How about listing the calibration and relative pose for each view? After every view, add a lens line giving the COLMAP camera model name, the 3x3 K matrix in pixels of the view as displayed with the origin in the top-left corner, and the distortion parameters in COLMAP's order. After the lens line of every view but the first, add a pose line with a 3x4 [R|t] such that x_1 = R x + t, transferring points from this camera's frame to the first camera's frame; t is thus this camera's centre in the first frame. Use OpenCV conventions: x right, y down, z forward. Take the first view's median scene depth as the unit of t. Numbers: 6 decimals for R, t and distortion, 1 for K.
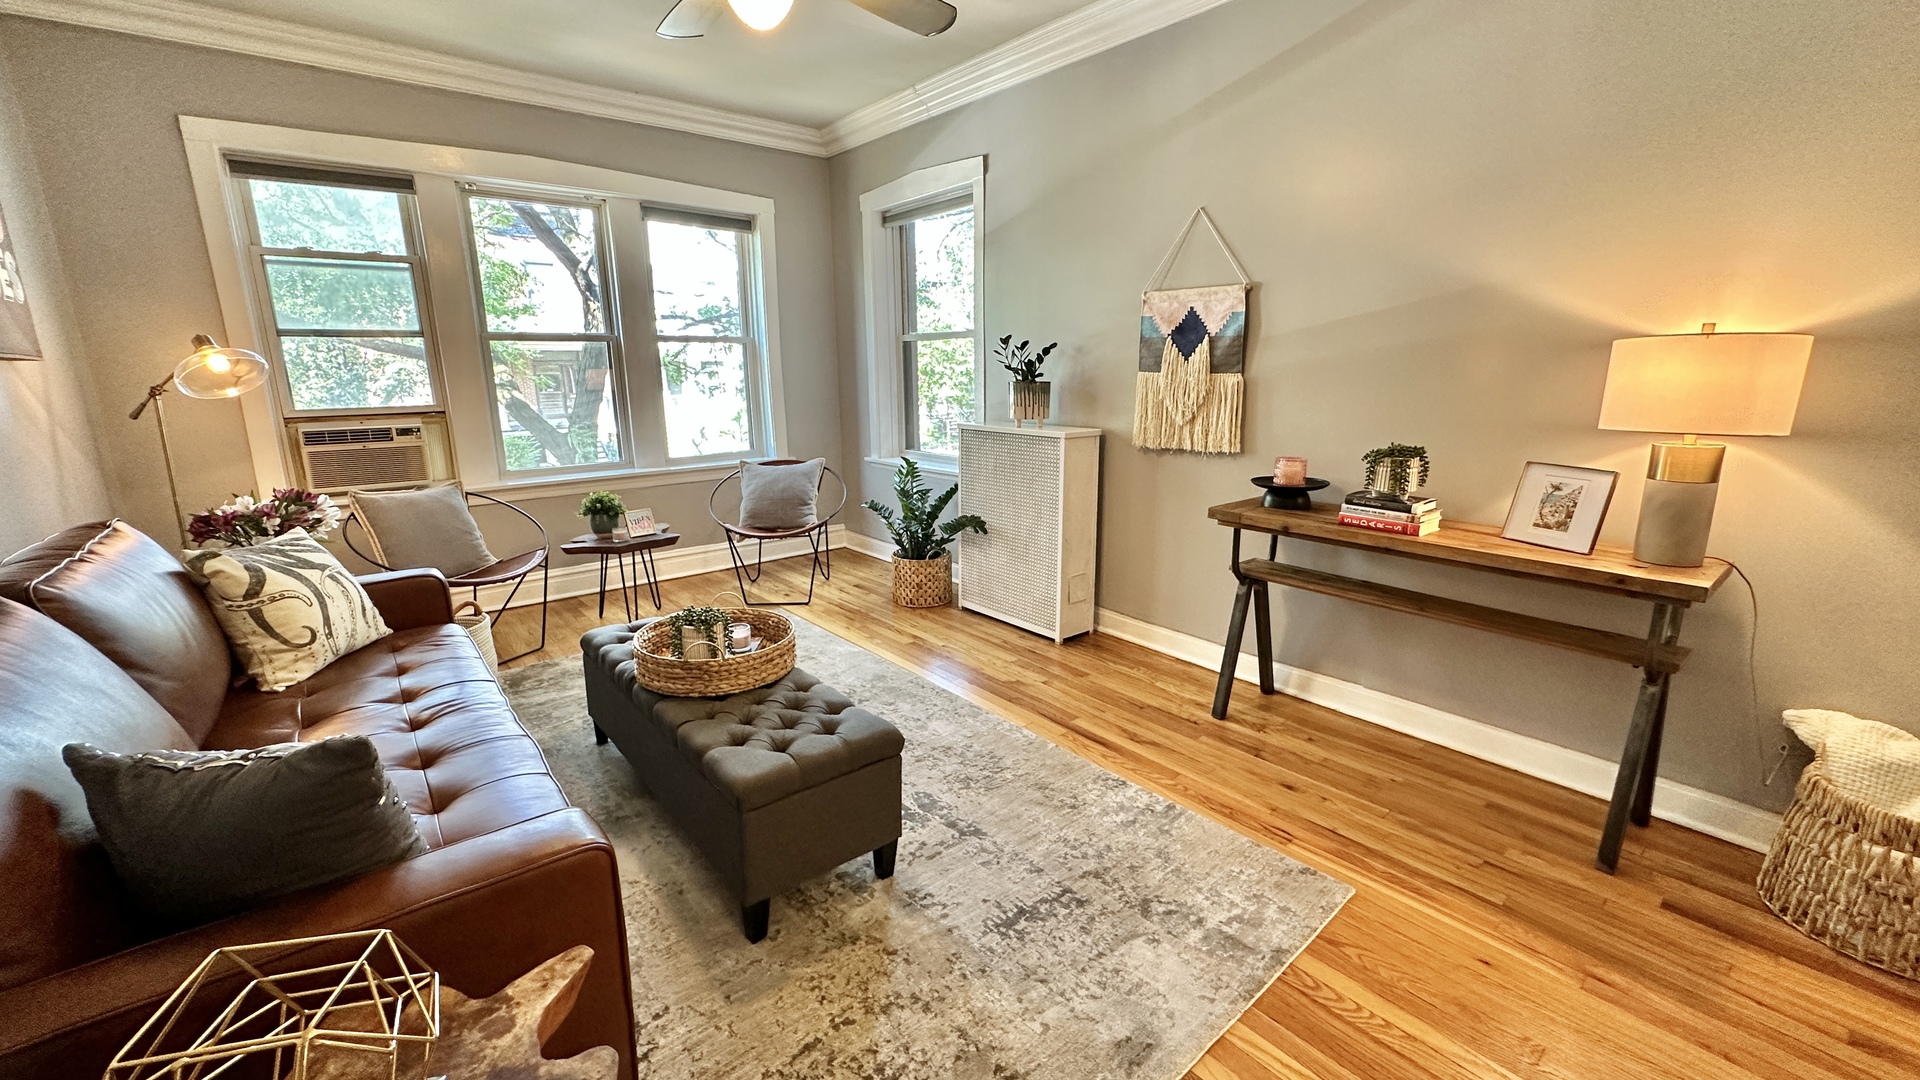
lens RADIAL K [[763.9, 0, 953.6], [0, 763.9, 541.2], [0, 0, 1]] dist [-0.000205, -0.000002]
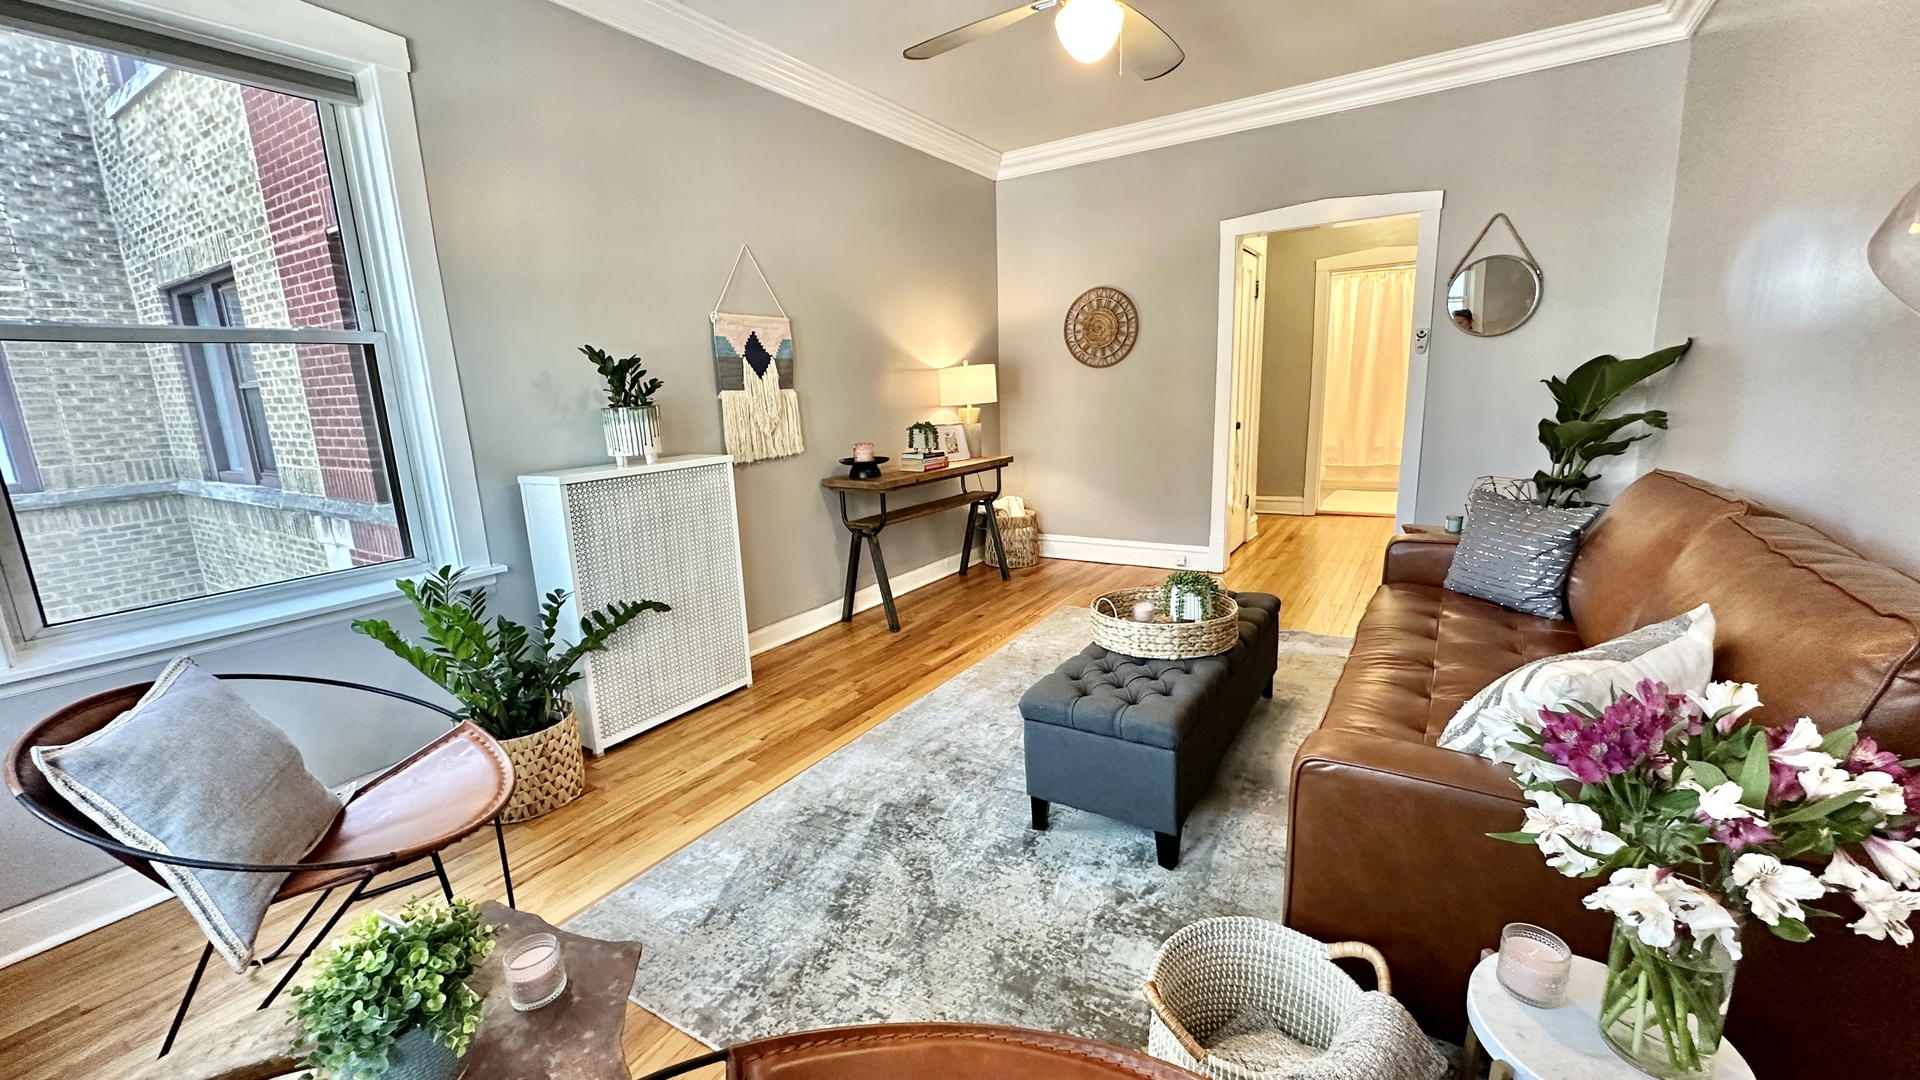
lens RADIAL K [[763.9, 0, 953.6], [0, 763.9, 541.2], [0, 0, 1]] dist [-0.000205, -0.000002]
pose [[-0.300982, -0.176454, 0.937163, -0.874761], [0.256558, 0.931517, 0.257788, -0.230106], [-0.918470, 0.318026, -0.235100, 1.078441]]
